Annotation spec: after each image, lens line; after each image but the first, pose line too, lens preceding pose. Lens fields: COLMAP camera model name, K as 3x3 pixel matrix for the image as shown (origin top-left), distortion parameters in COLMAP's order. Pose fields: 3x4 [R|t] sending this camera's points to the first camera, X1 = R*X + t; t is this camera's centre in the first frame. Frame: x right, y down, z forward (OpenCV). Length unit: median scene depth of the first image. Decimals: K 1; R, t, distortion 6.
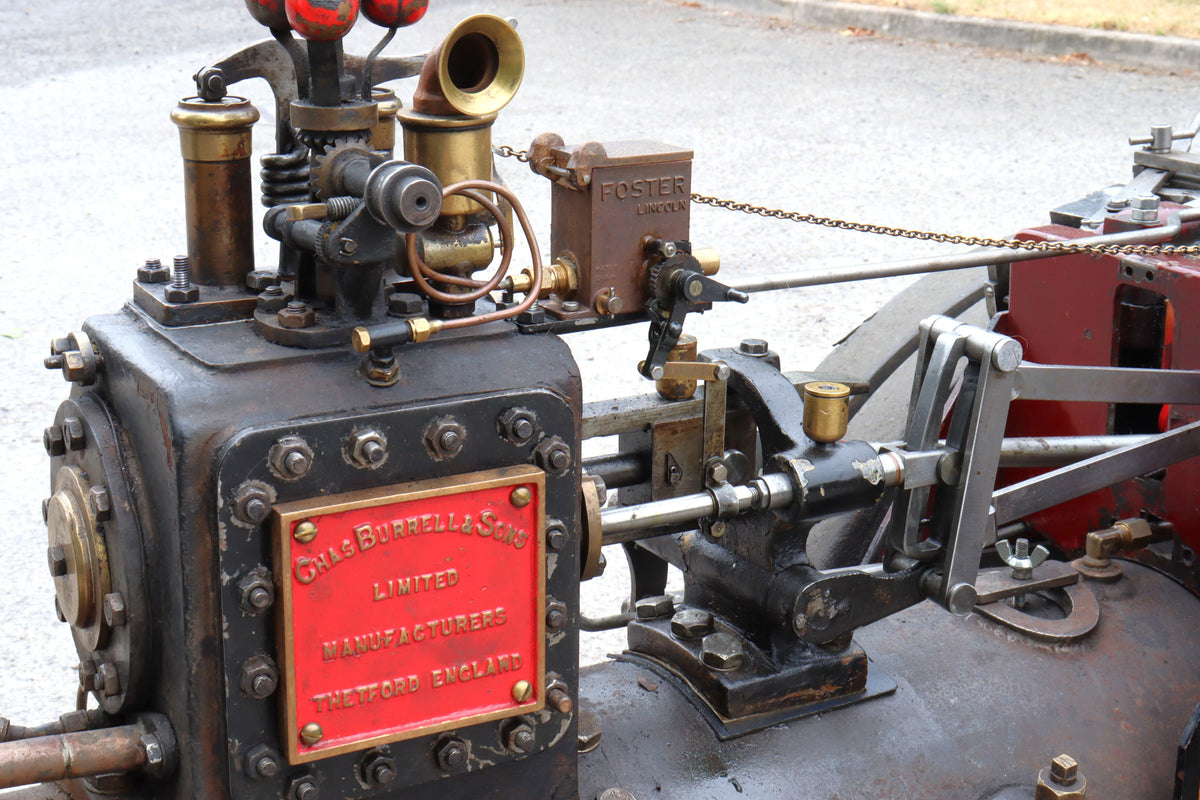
lens RADIAL K [[1876.7, 0, 600.0], [0, 1876.7, 400.0], [0, 0, 1]] dist [0.005033, 0.133246]
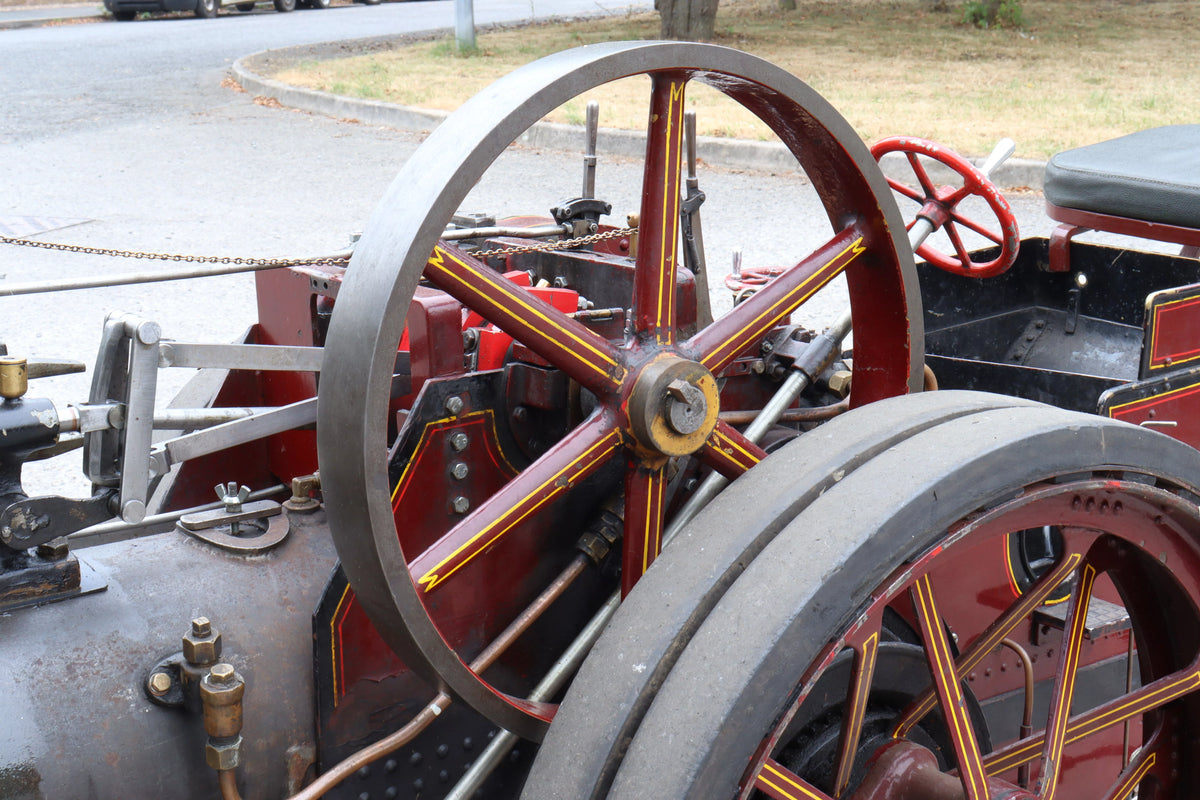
lens RADIAL K [[1827.1, 0, 600.0], [0, 1827.1, 400.0], [0, 0, 1]] dist [0.048318, -0.094392]
pose [[0.987851, -0.040711, 0.149977, 0.319964], [0.049257, 0.997341, -0.053713, 0.108423], [-0.147392, 0.060448, 0.987229, -0.374007]]
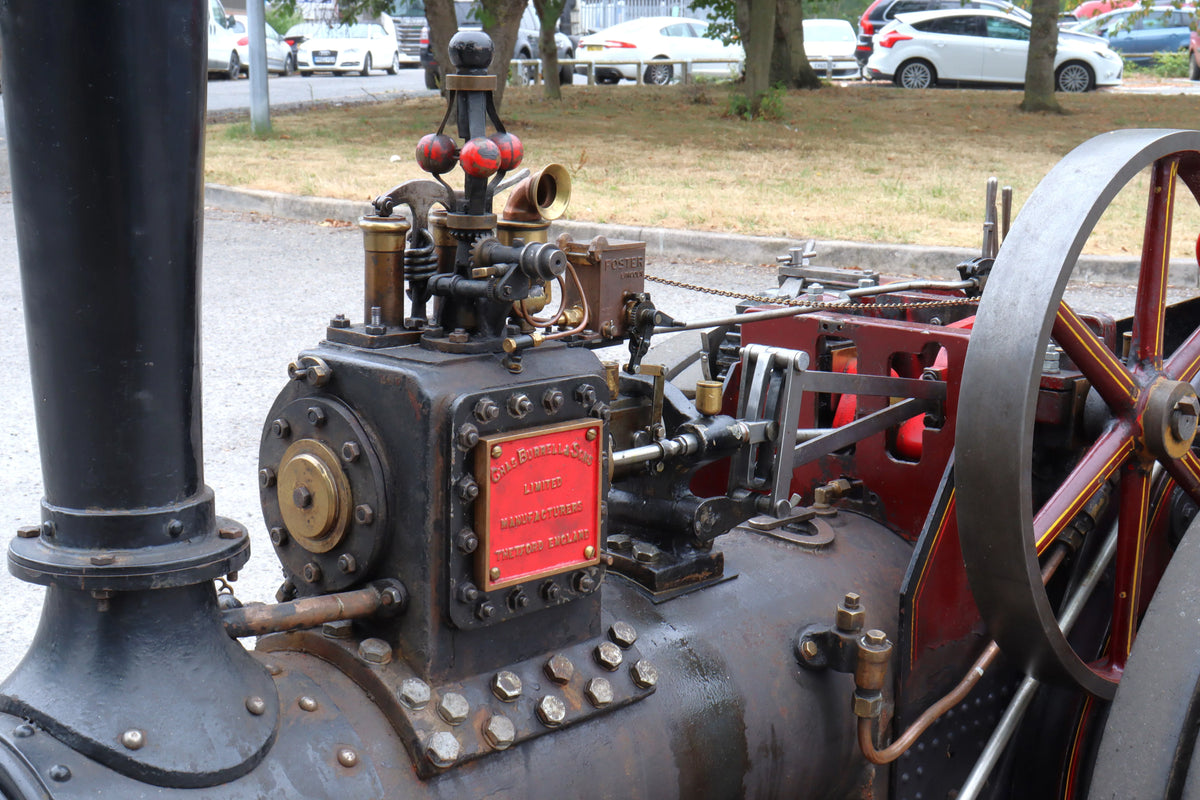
lens RADIAL K [[1809.8, 0, 624.0], [0, 1809.8, 397.9], [0, 0, 1]] dist [0.057083, -0.055861]
pose [[0.948365, -0.043396, 0.314199, -0.431562], [0.074935, 0.993209, -0.089001, 0.135370], [-0.308203, 0.107949, 0.945176, -0.483746]]
